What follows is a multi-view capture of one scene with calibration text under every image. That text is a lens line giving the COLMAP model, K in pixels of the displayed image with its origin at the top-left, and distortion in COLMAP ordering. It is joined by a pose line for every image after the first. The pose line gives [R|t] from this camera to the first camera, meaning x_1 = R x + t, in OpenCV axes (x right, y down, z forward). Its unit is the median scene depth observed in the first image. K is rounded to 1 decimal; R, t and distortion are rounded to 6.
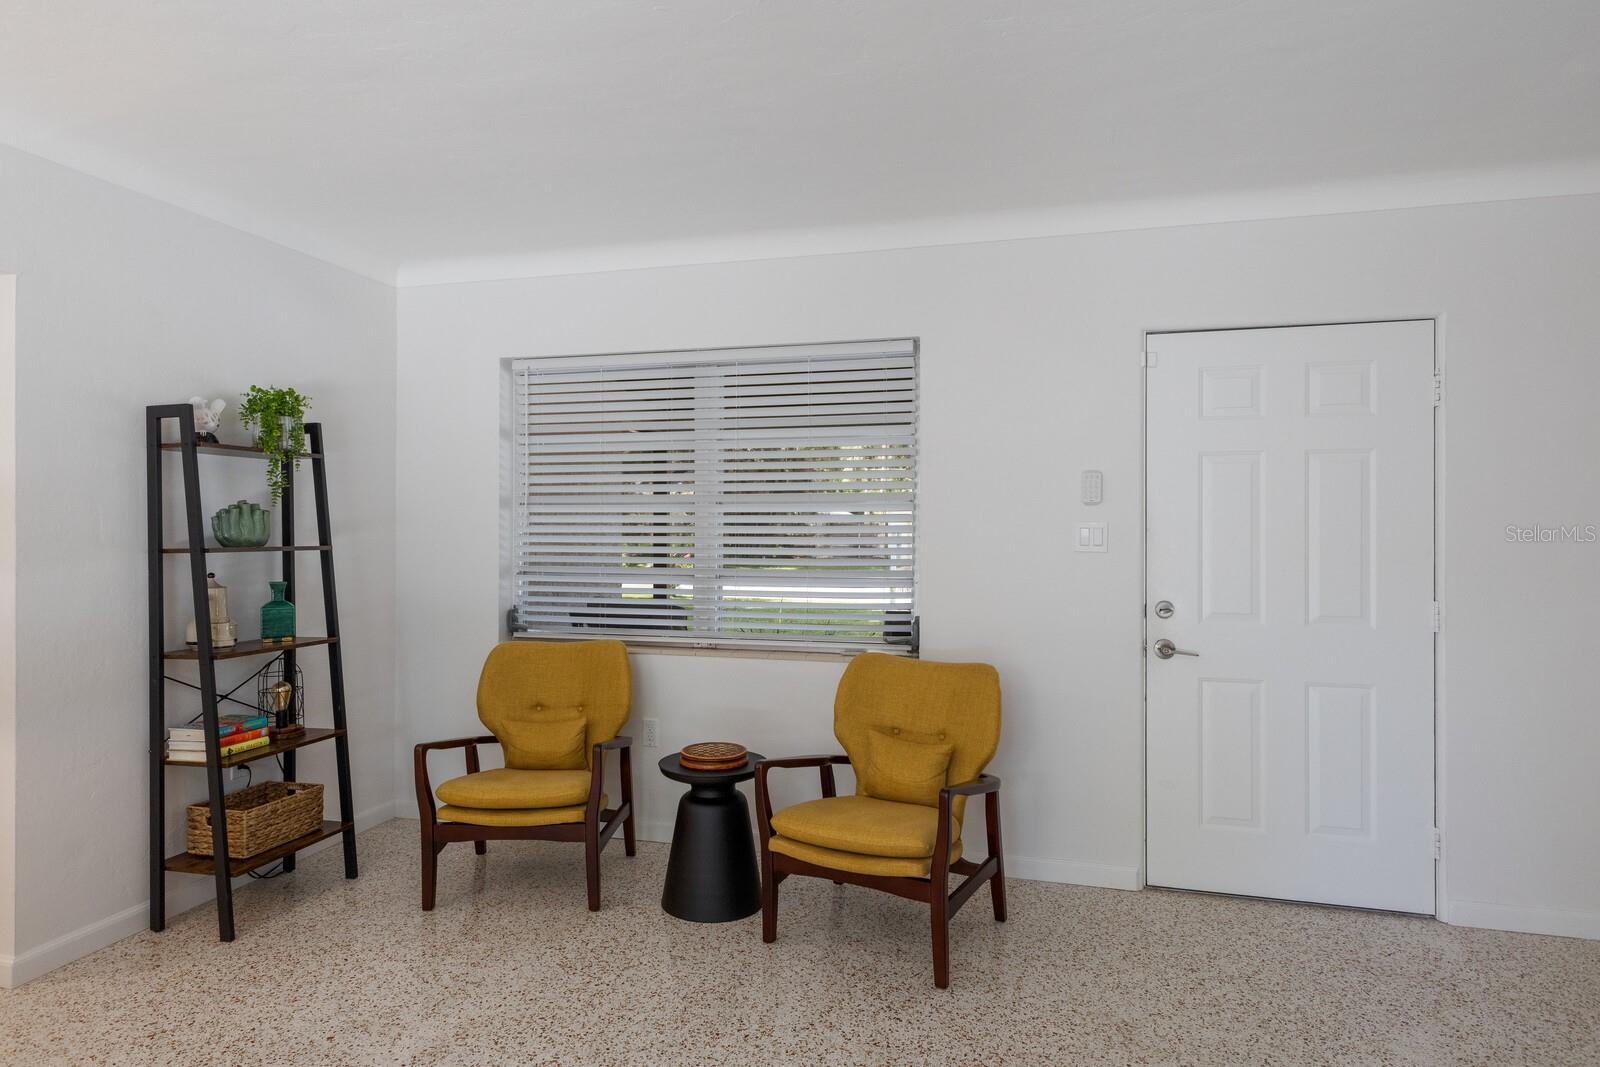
lens RADIAL K [[903.7, 0, 807.8], [0, 903.7, 529.3], [0, 0, 1]] dist [0.001144, -0.001308]
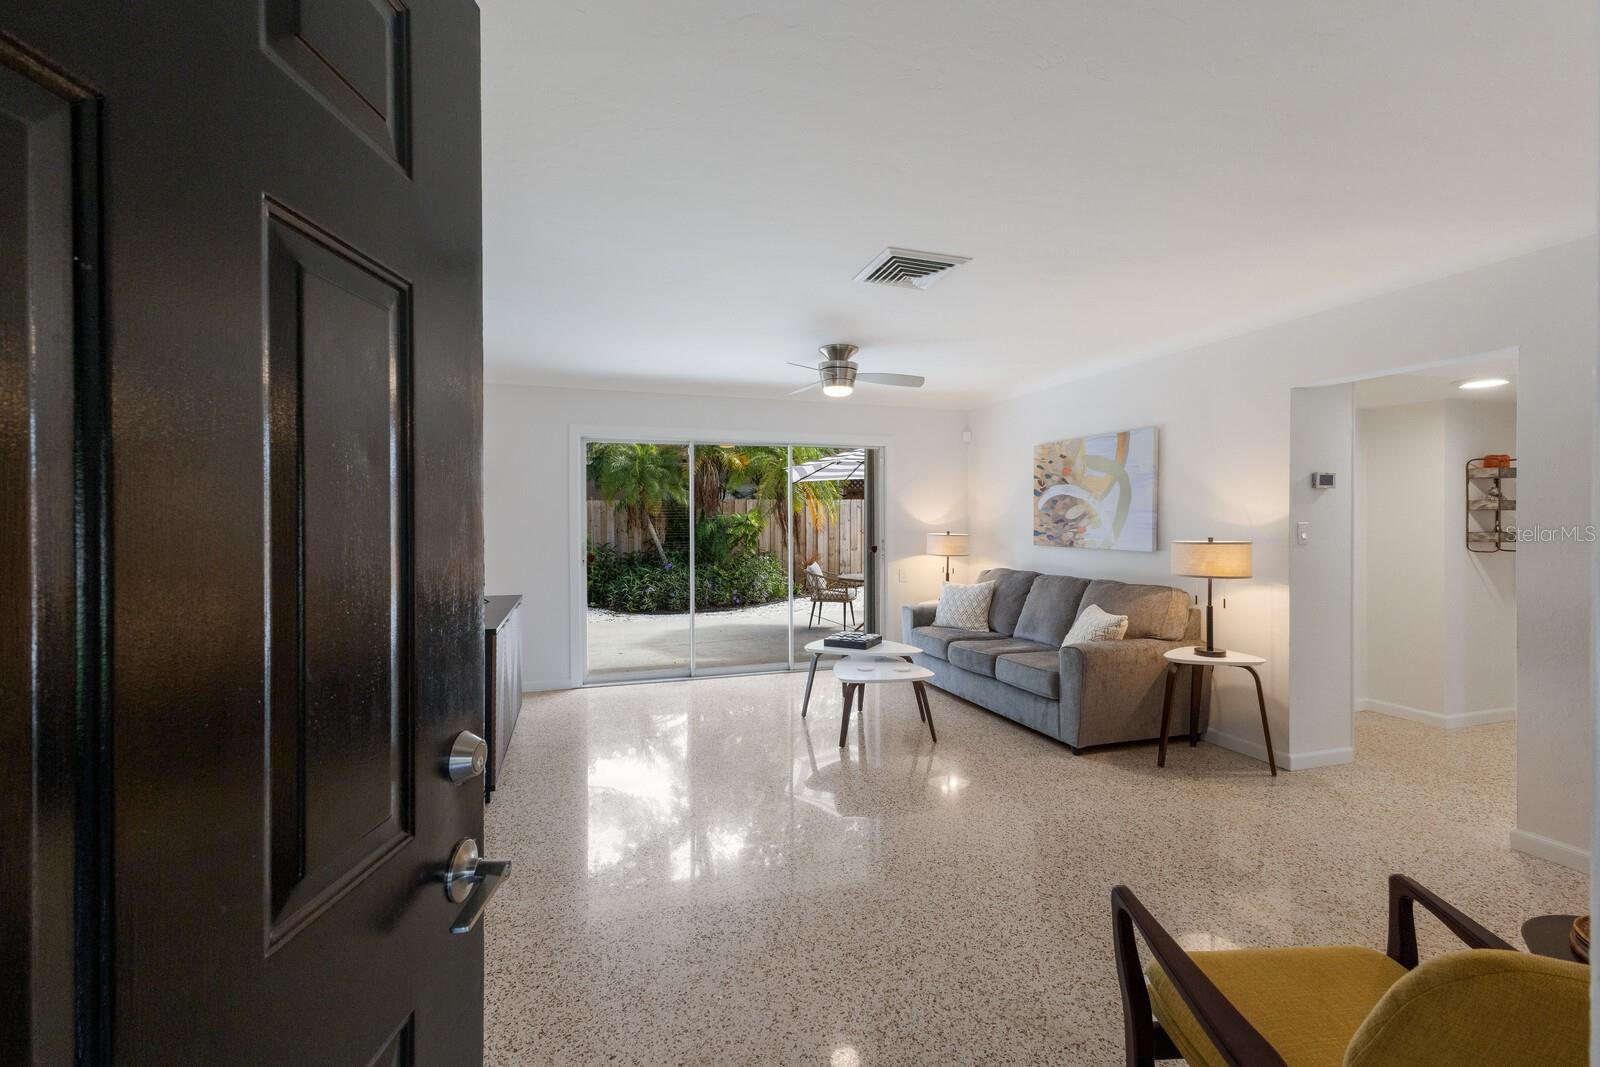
lens RADIAL K [[688.8, 0, 802.3], [0, 688.8, 524.5], [0, 0, 1]] dist [0.016323, 0.000096]
pose [[-0.834081, 0.001681, -0.551640, 0.538431], [0.000171, 0.999996, 0.002789, -0.005913], [0.551643, 0.002232, -0.834078, 1.054803]]
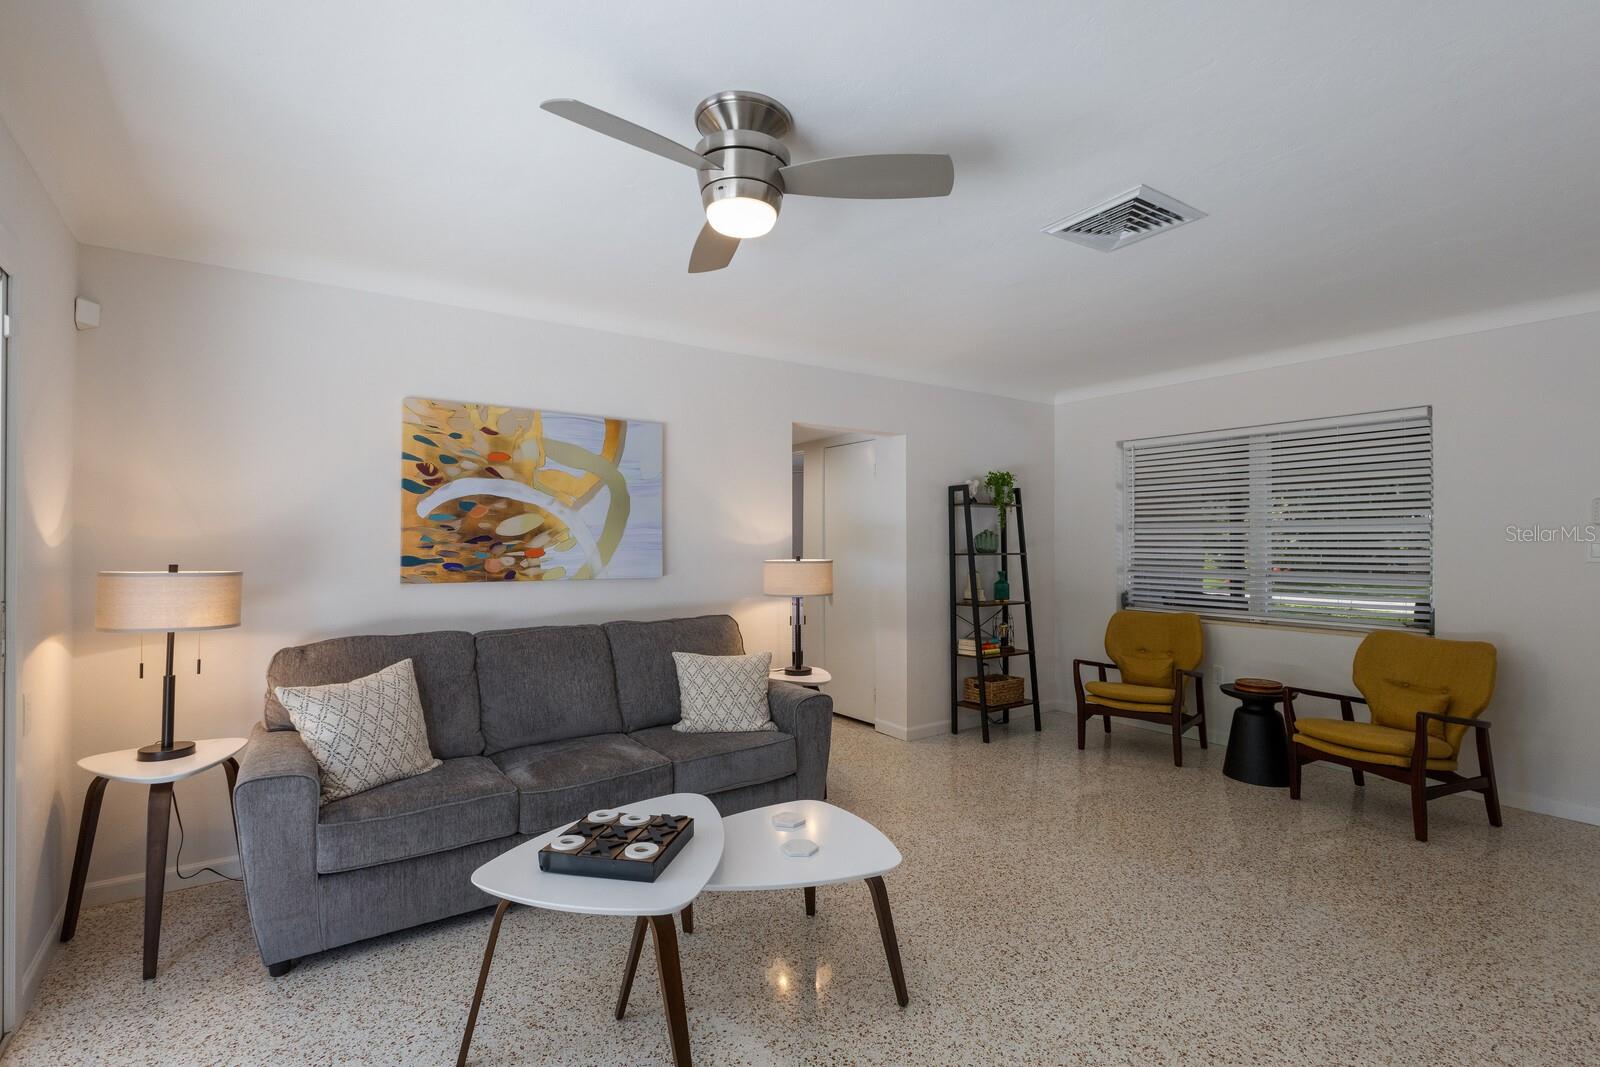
lens RADIAL K [[758.2, 0, 800.0], [0, 758.2, 533.5], [0, 0, 1]] dist [-0.000668, 0.000229]
pose [[0.762380, -0.008113, -0.647078, 0.145664], [0.000740, 0.999932, -0.011664, -0.004134], [0.647129, 0.008414, 0.762334, -0.545423]]
